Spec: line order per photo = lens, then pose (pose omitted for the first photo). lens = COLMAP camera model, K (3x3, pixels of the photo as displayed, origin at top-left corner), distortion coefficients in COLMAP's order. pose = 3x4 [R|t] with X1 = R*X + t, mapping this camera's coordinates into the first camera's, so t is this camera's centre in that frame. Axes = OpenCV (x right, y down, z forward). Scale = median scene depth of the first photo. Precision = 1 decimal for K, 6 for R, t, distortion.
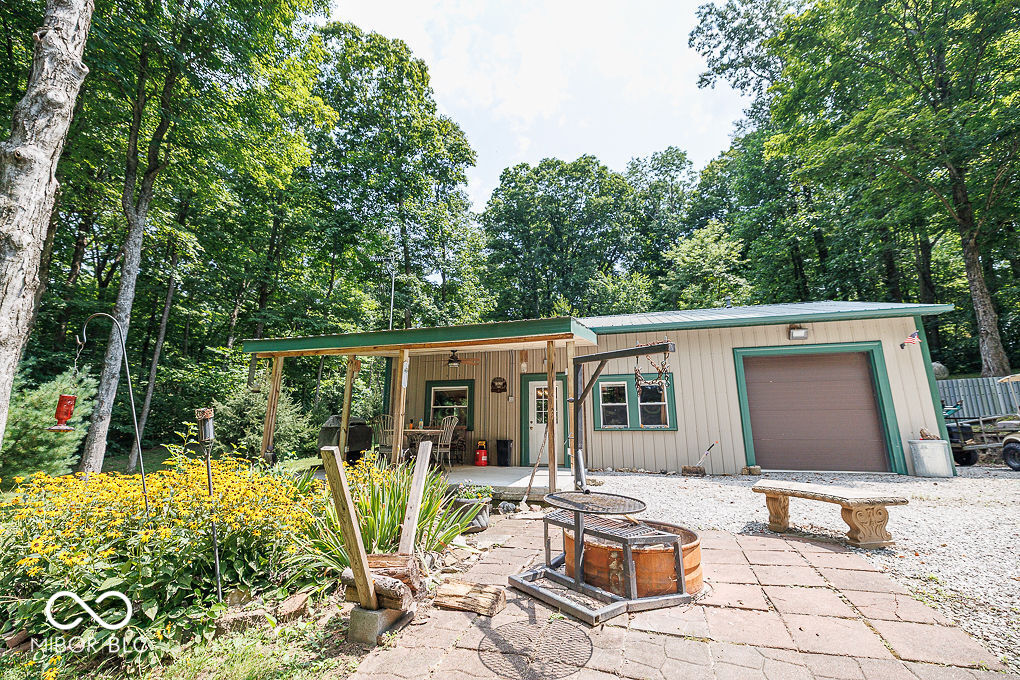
lens RADIAL K [[451.5, 0, 519.4], [0, 451.5, 335.8], [0, 0, 1]] dist [0.000292, -0.000566]
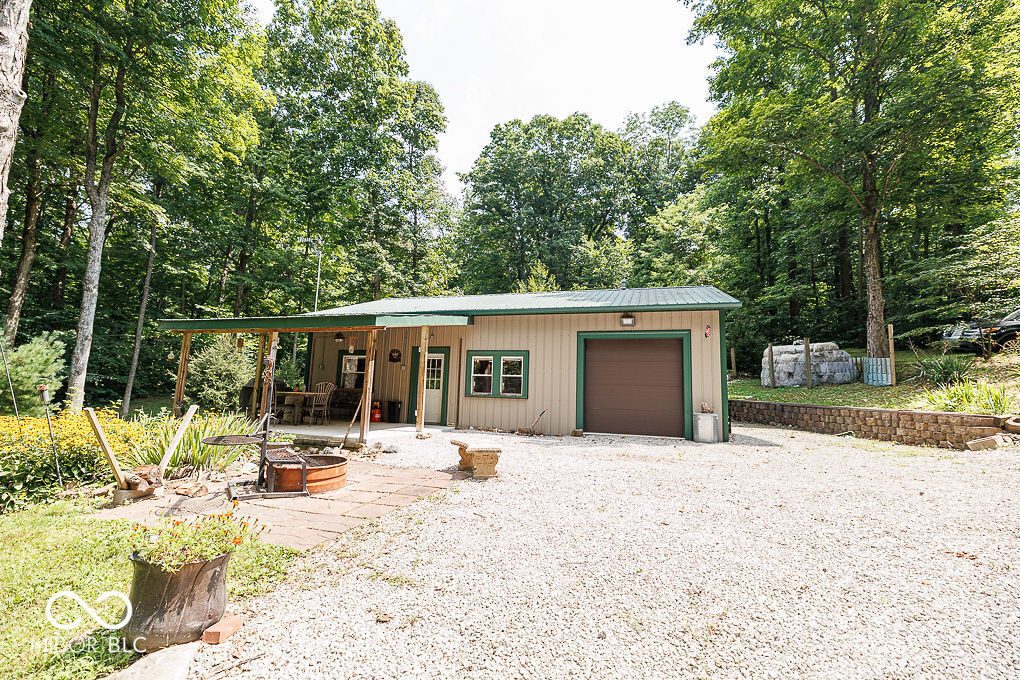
lens RADIAL K [[459.9, 0, 510.0], [0, 459.9, 340.0], [0, 0, 1]] dist [0.000120, 0.000644]
pose [[0.998924, 0.026275, -0.038217, 0.182226], [-0.022346, 0.994753, 0.099834, -0.035835], [0.040639, -0.098872, 0.994270, -0.110693]]
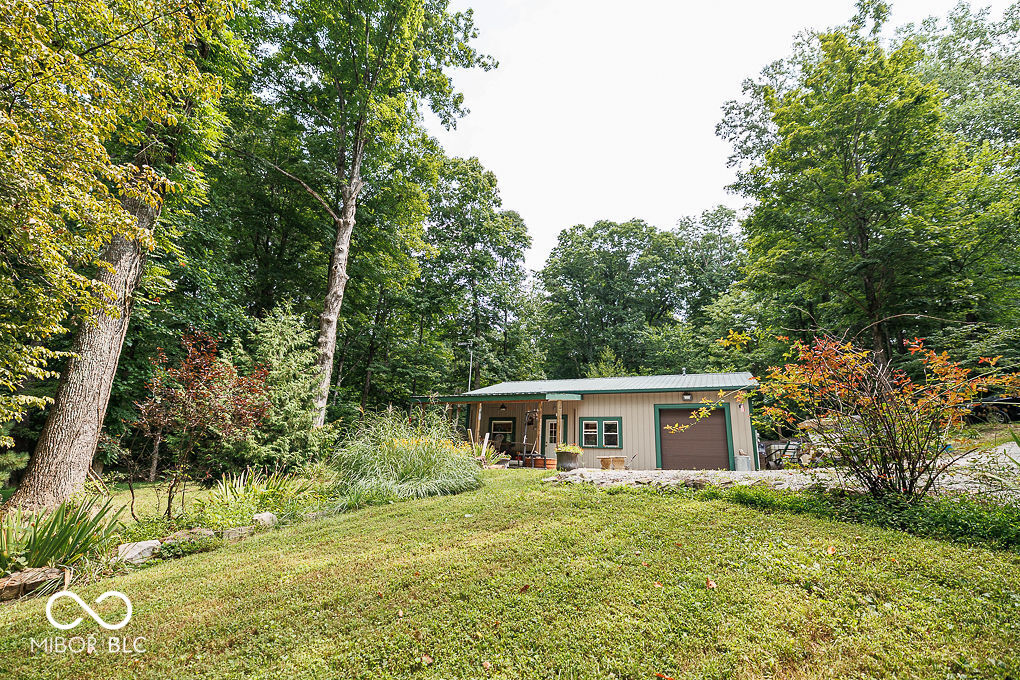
lens RADIAL K [[459.9, 0, 510.0], [0, 459.9, 340.0], [0, 0, 1]] dist [0.000120, 0.000644]
pose [[0.986233, 0.002408, -0.165347, 0.109239], [-0.014196, 0.997436, -0.070149, -0.049482], [0.164754, 0.071531, 0.983738, -0.501936]]
